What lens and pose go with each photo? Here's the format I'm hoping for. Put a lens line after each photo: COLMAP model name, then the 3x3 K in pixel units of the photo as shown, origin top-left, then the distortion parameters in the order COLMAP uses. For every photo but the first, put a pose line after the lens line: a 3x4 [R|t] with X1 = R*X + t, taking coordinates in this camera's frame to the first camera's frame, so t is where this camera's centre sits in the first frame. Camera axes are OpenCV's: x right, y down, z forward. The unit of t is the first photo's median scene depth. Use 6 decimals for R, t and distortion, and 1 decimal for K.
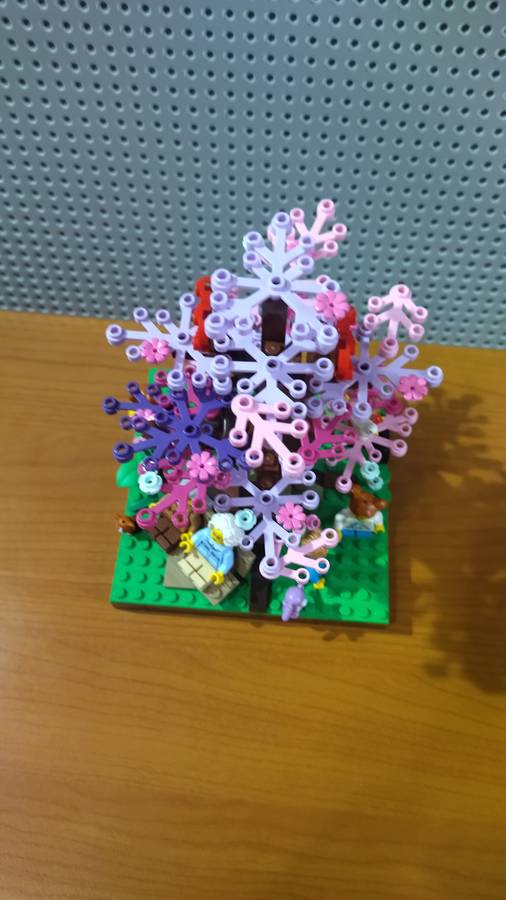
lens RADIAL K [[699.1, 0, 253.0], [0, 699.1, 450.0], [0, 0, 1]] dist [0.048186, -0.006814]
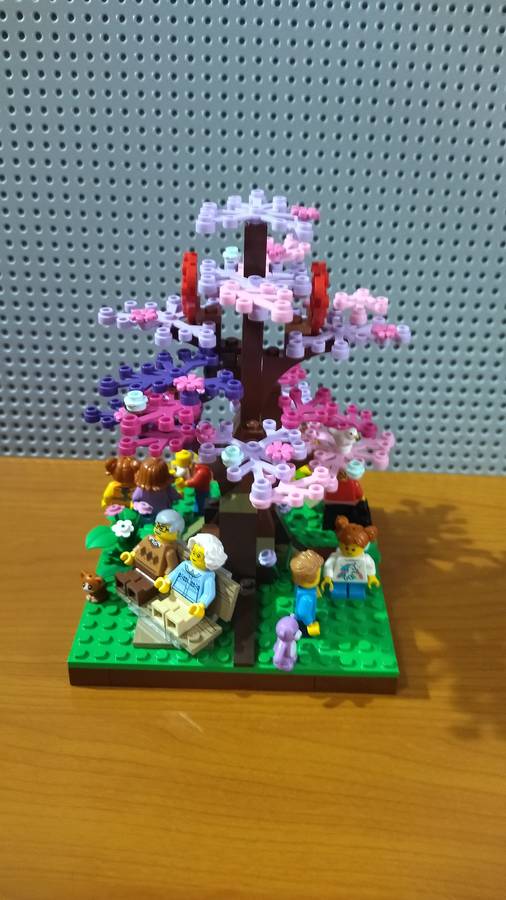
lens RADIAL K [[724.1, 0, 249.6], [0, 724.1, 429.3], [0, 0, 1]] dist [0.003790, 0.003452]
pose [[0.998020, -0.009781, 0.062133, -0.037620], [0.043095, 0.825866, -0.562216, 0.480231], [-0.045815, 0.563781, 0.824653, 0.120903]]
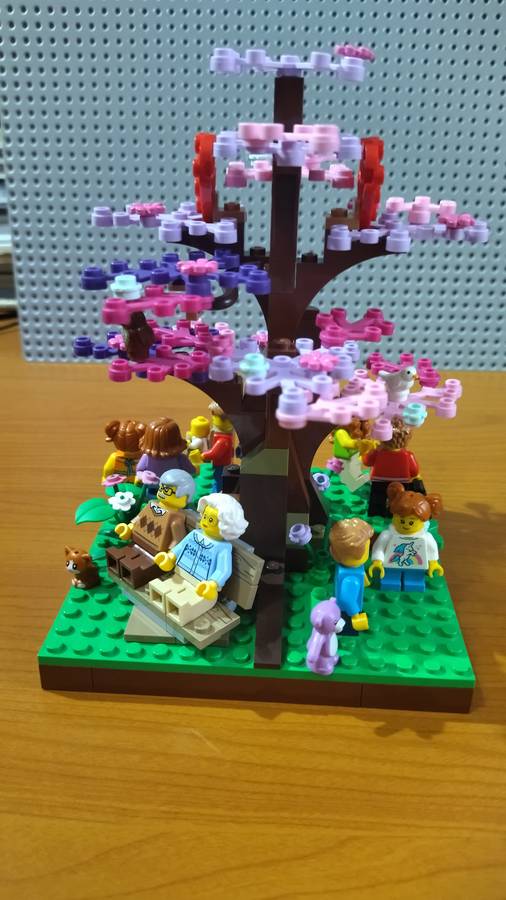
lens RADIAL K [[699.1, 0, 253.0], [0, 699.1, 450.0], [0, 0, 1]] dist [0.048186, -0.006814]
pose [[0.999804, 0.007050, 0.018524, -0.019633], [0.005868, 0.787427, -0.616381, 0.463486], [-0.018932, 0.616368, 0.787230, 0.373318]]
